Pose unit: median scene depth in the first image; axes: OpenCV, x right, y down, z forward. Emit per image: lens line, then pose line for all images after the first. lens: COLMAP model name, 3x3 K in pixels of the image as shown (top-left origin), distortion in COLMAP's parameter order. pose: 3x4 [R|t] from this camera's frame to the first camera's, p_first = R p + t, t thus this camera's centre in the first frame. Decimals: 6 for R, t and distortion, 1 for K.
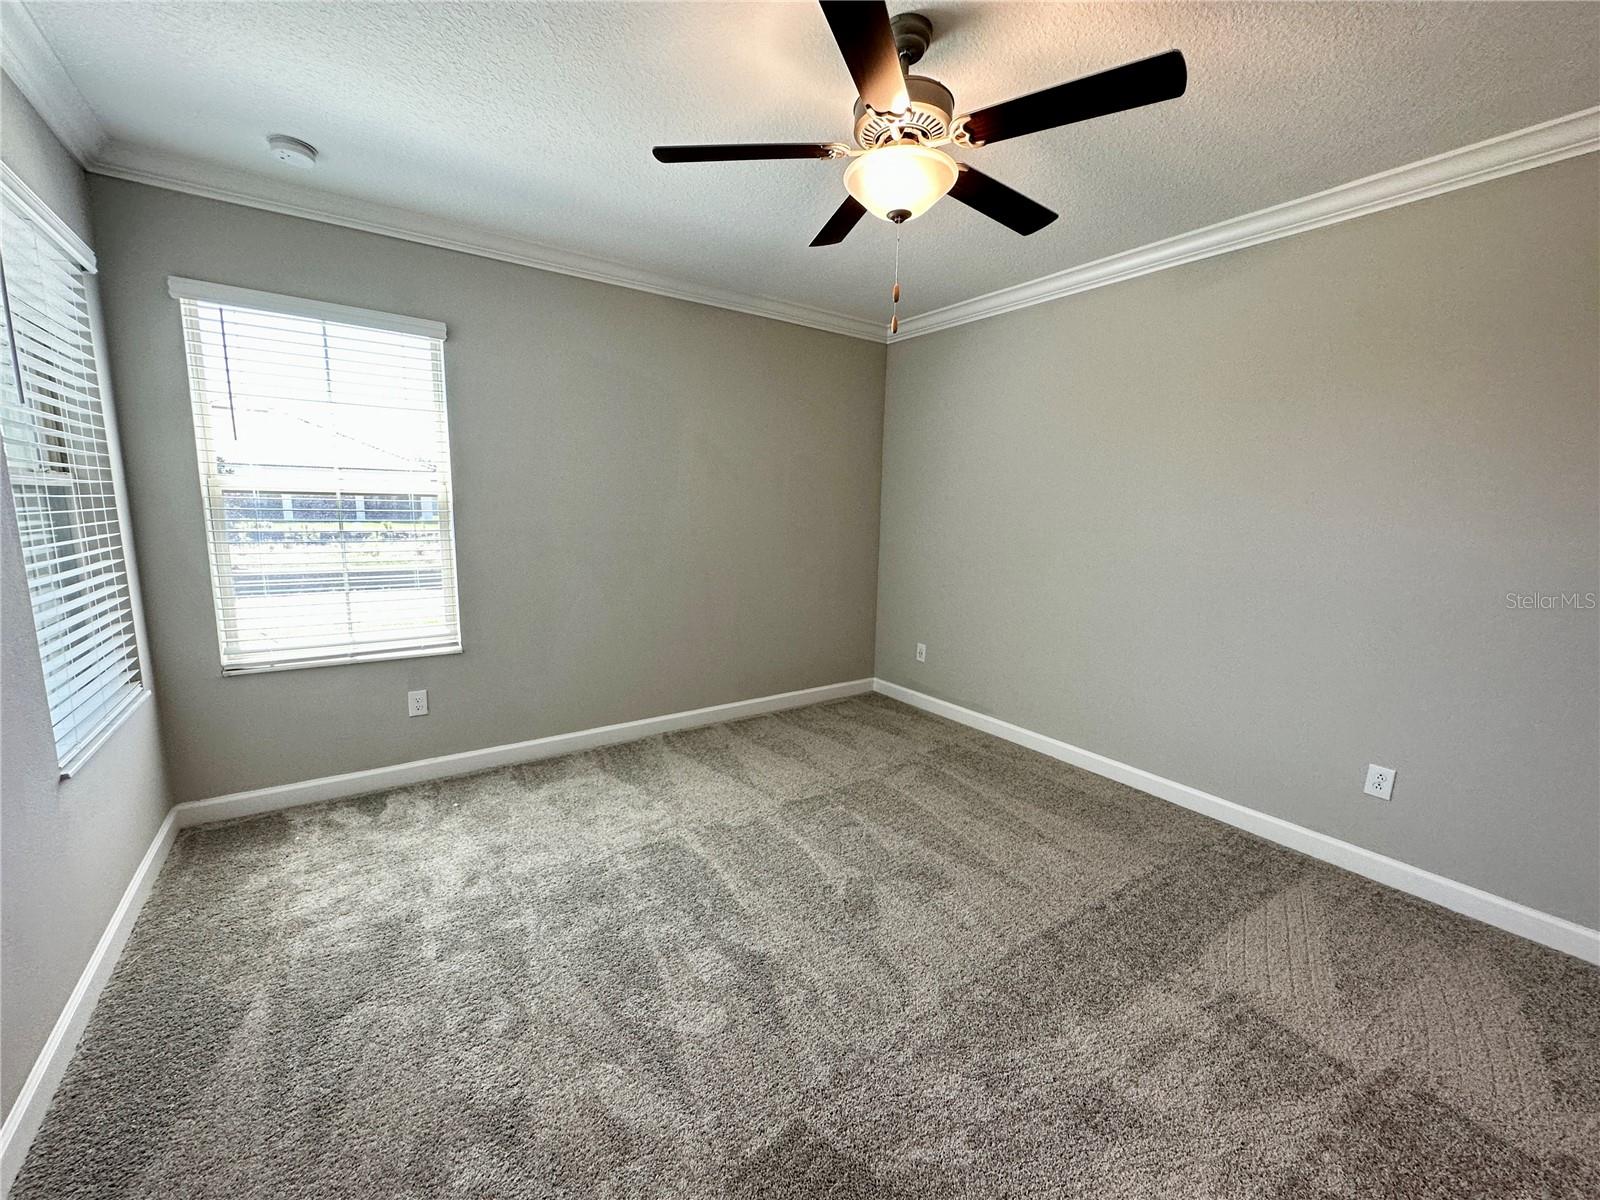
lens RADIAL K [[638.5, 0, 800.7], [0, 638.5, 608.4], [0, 0, 1]] dist [-0.000422, -0.000464]
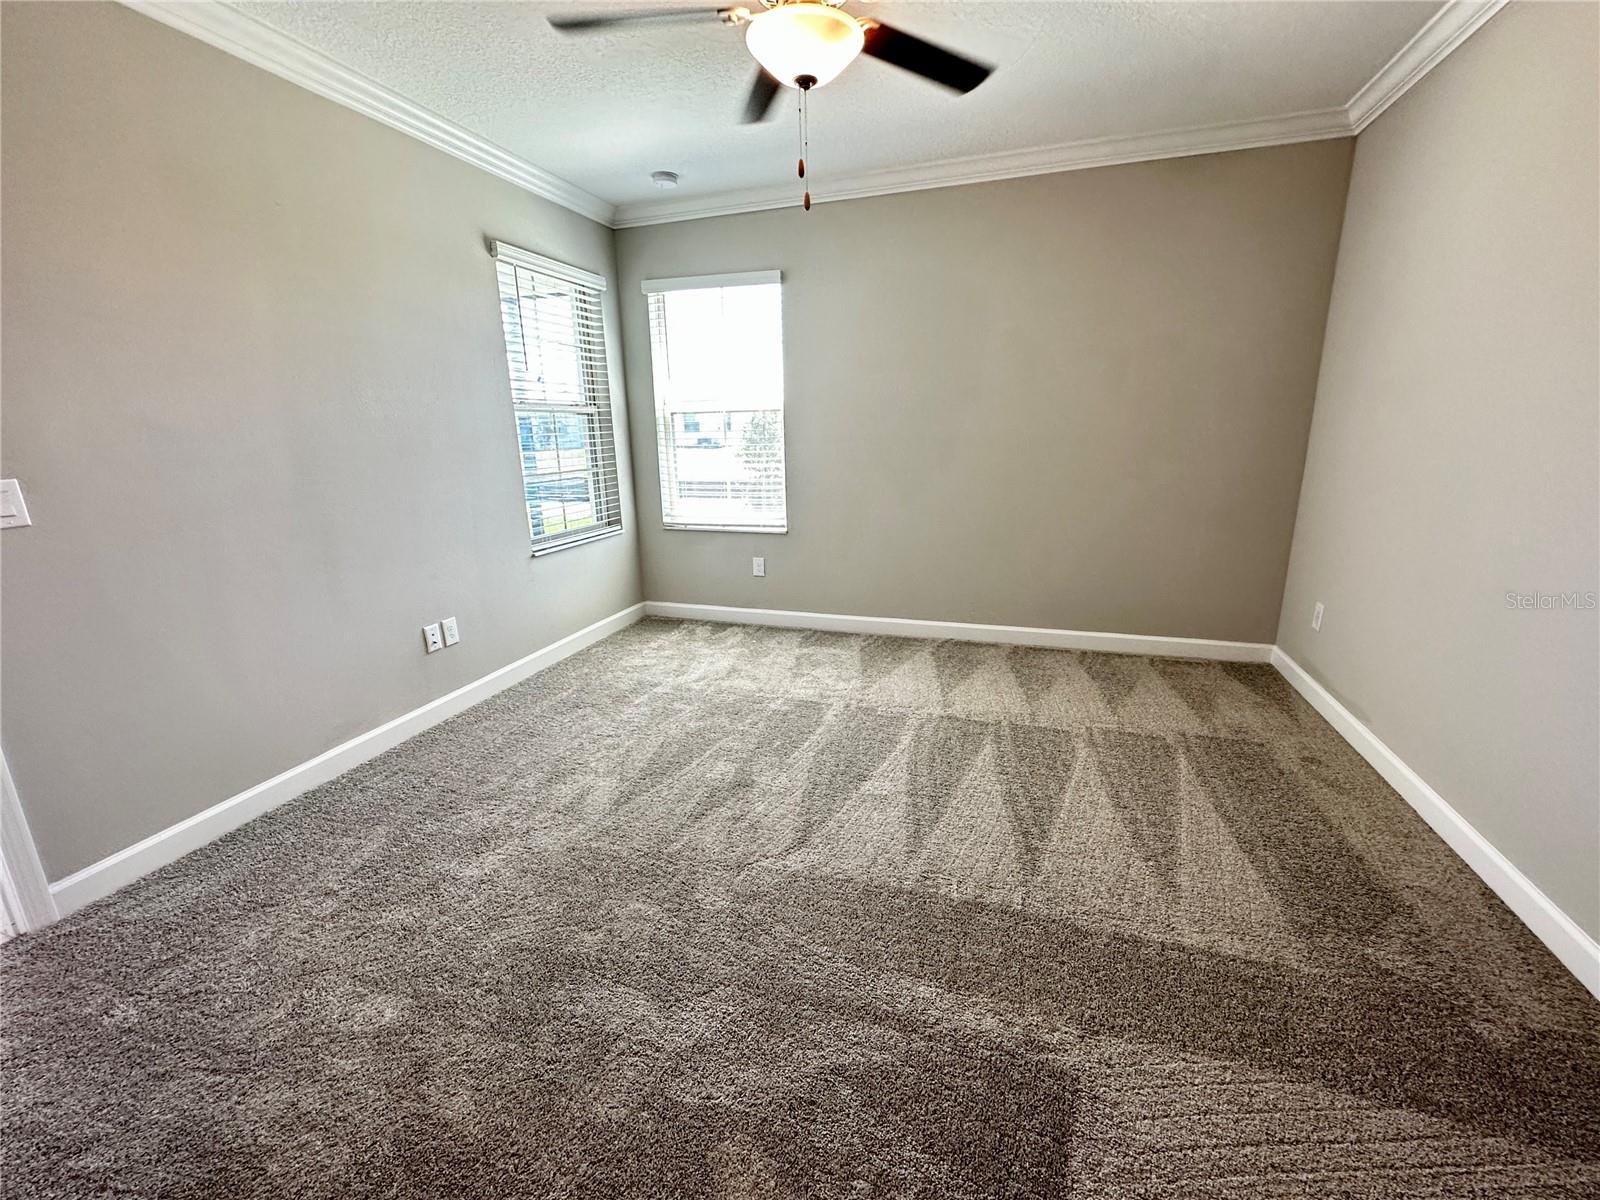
lens RADIAL K [[683.9, 0, 804.9], [0, 683.9, 604.7], [0, 0, 1]] dist [0.003463, 0.000553]
pose [[0.589532, 0.169492, -0.789762, 0.684323], [-0.099534, 0.985529, 0.137206, 0.020515], [0.801589, -0.002279, 0.597871, 0.226228]]
